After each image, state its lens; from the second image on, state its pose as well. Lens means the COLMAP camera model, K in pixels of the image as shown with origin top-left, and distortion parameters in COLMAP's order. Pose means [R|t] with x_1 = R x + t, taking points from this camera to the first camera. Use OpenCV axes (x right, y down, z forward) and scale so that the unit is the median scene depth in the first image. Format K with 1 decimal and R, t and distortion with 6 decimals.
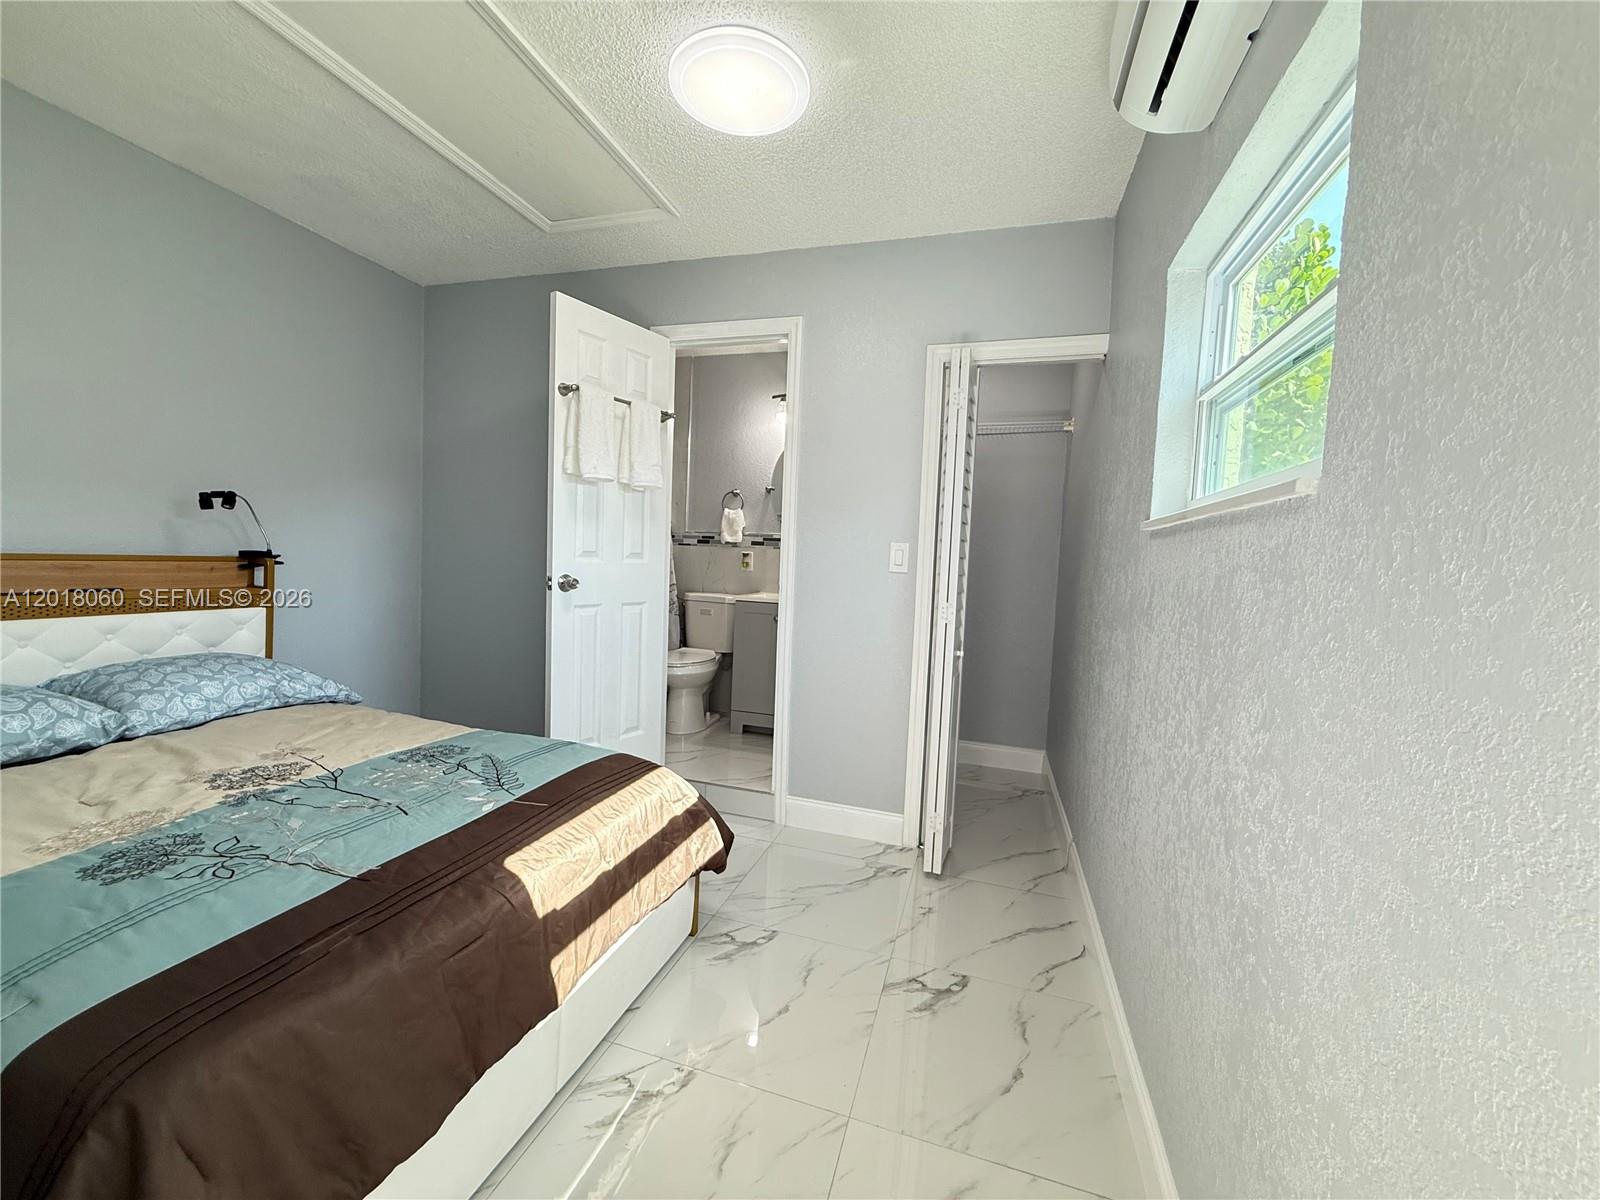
lens RADIAL K [[638.9, 0, 794.7], [0, 638.9, 597.4], [0, 0, 1]] dist [0.000355, 0.000064]
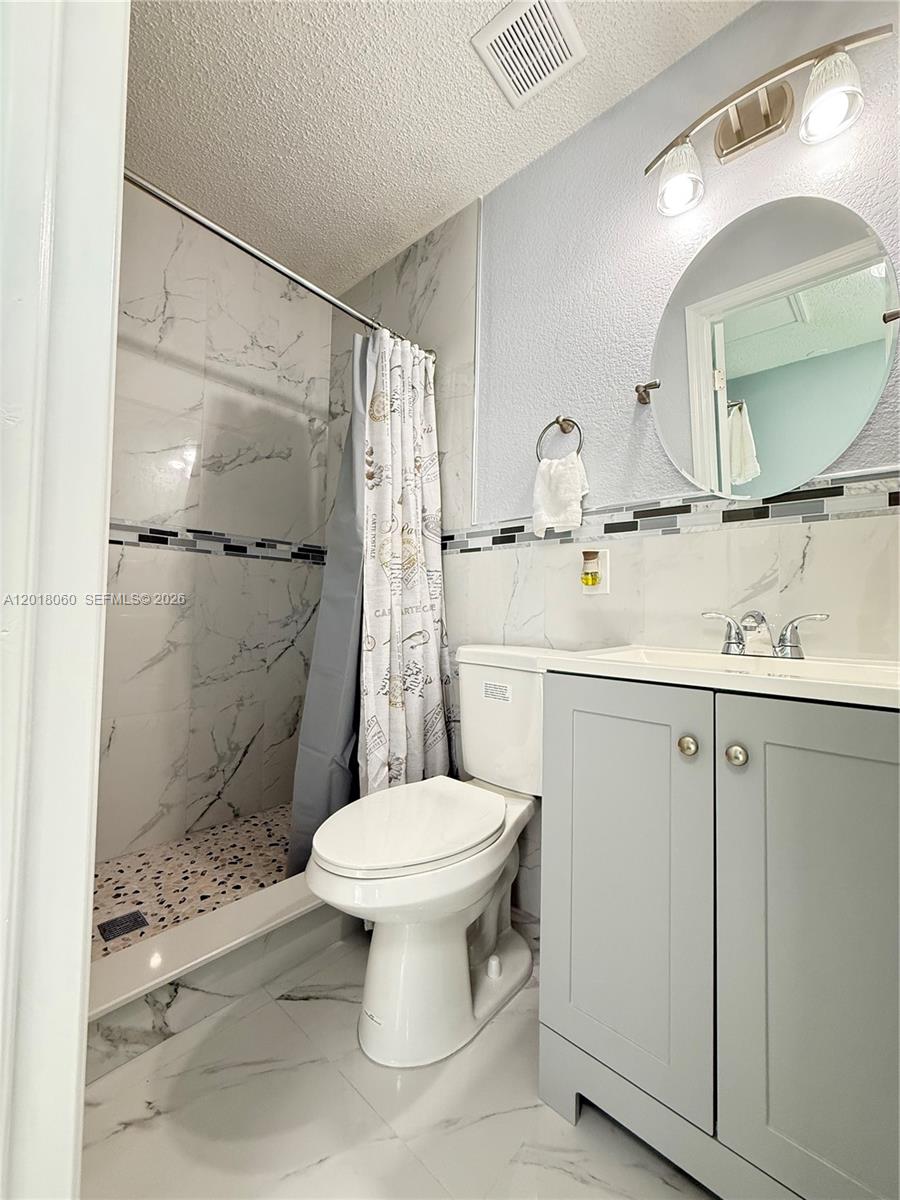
lens RADIAL K [[479.1, 0, 452.4], [0, 479.1, 595.0], [0, 0, 1]] dist [0.000355, 0.000064]
pose [[0.911894, -0.043075, -0.408160, -0.068025], [-0.000251, 0.994419, -0.105506, -0.014780], [0.410426, 0.096312, 0.906793, 1.432680]]
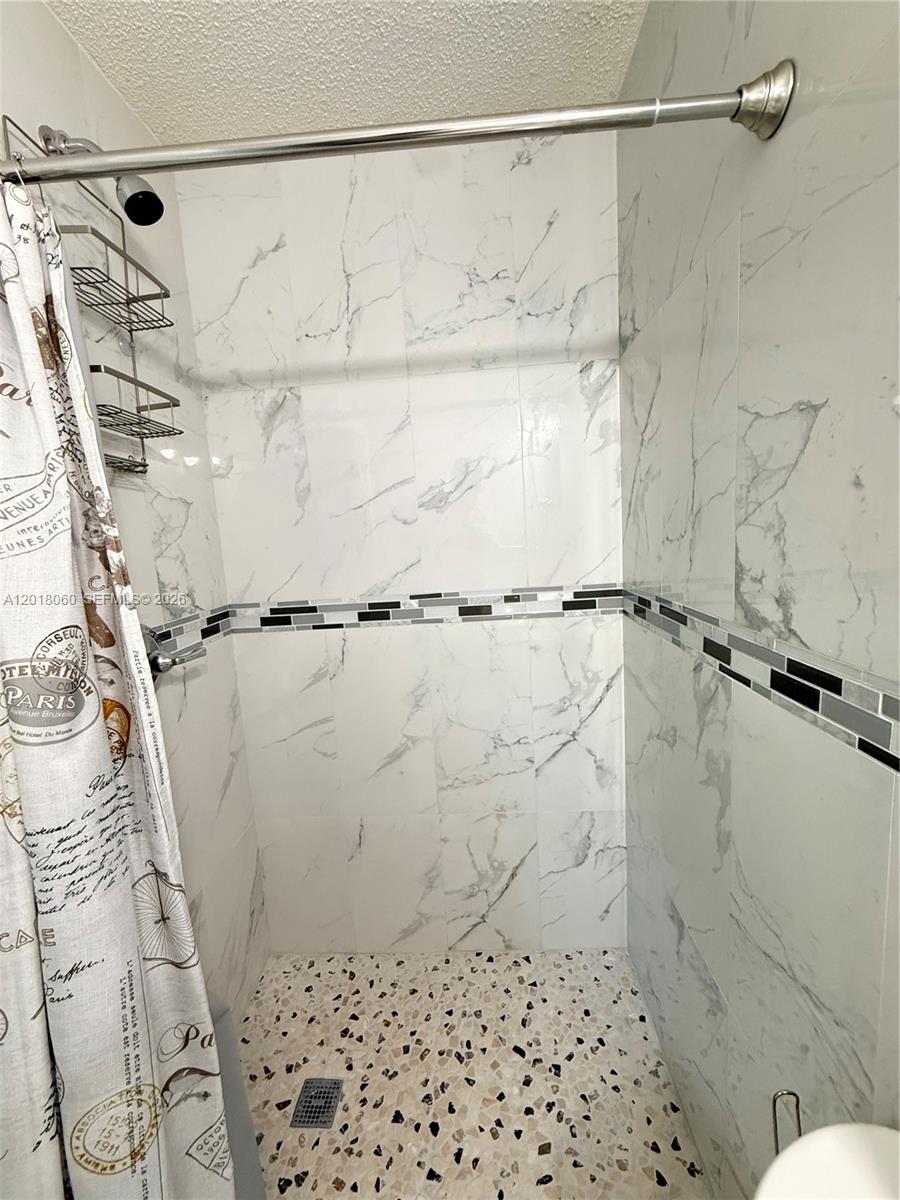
lens RADIAL K [[479.1, 0, 451.5], [0, 479.1, 597.4], [0, 0, 1]] dist [0.000355, 0.000064]
pose [[0.246278, 0.067475, -0.966848, -0.199420], [0.021618, 0.996943, 0.075082, -0.264760], [0.968958, -0.039393, 0.244066, 1.893471]]
